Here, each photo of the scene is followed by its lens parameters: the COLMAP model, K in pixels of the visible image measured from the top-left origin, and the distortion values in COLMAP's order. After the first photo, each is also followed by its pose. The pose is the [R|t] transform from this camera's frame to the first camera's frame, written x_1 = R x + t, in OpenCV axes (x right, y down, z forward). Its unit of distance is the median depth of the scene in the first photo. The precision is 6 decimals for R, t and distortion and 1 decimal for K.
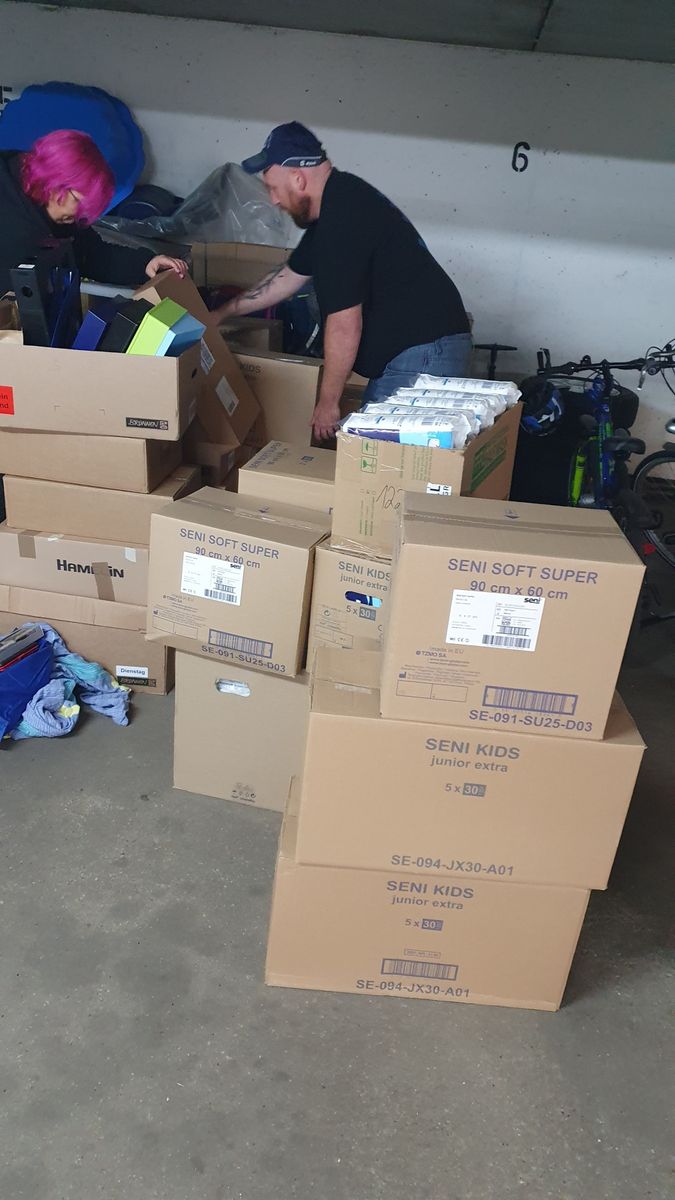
lens RADIAL K [[955.9, 0, 337.5], [0, 955.9, 600.0], [0, 0, 1]] dist [0.006694, 0.001622]
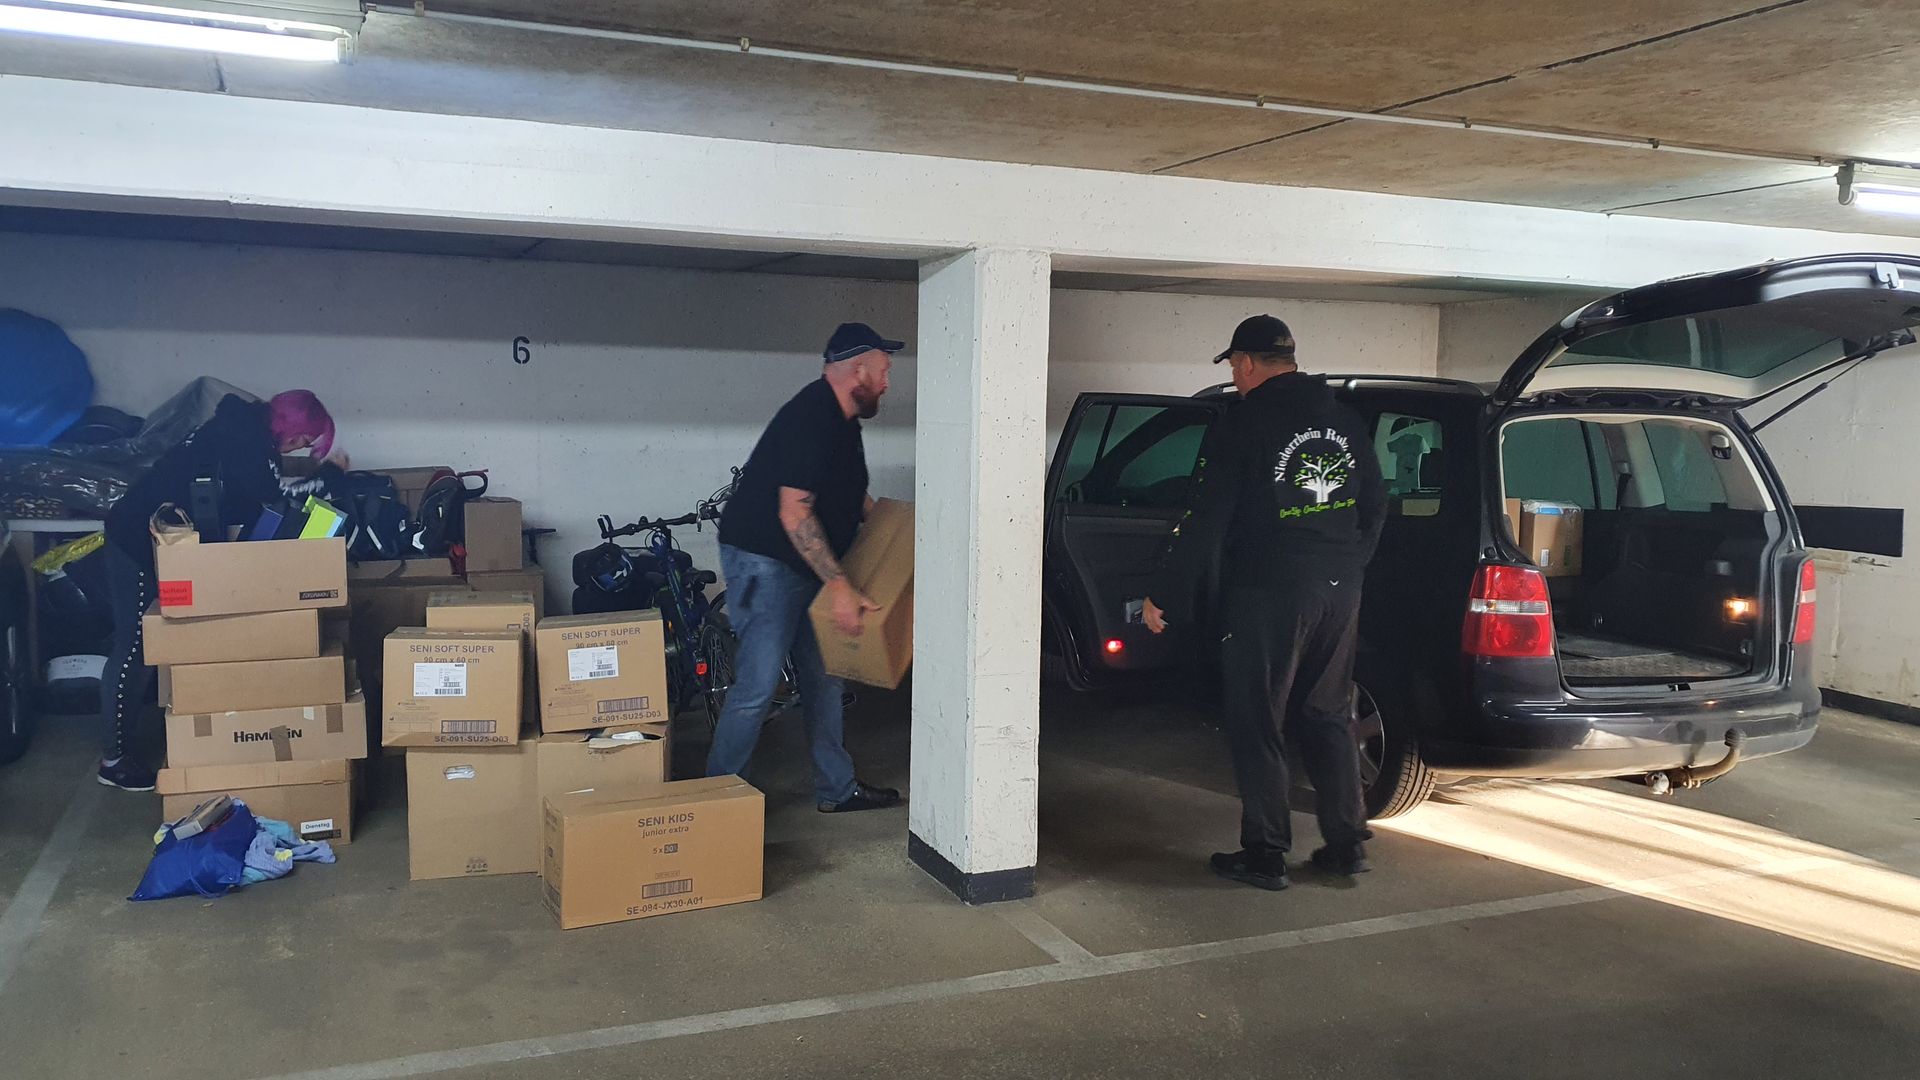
lens RADIAL K [[1645.9, 0, 960.0], [0, 1645.9, 540.0], [0, 0, 1]] dist [0.064682, 0.018804]
pose [[0.866281, -0.126480, 0.483280, -0.495799], [0.259978, 0.940232, -0.219942, 0.406856], [-0.426577, 0.316174, 0.847388, -1.089886]]
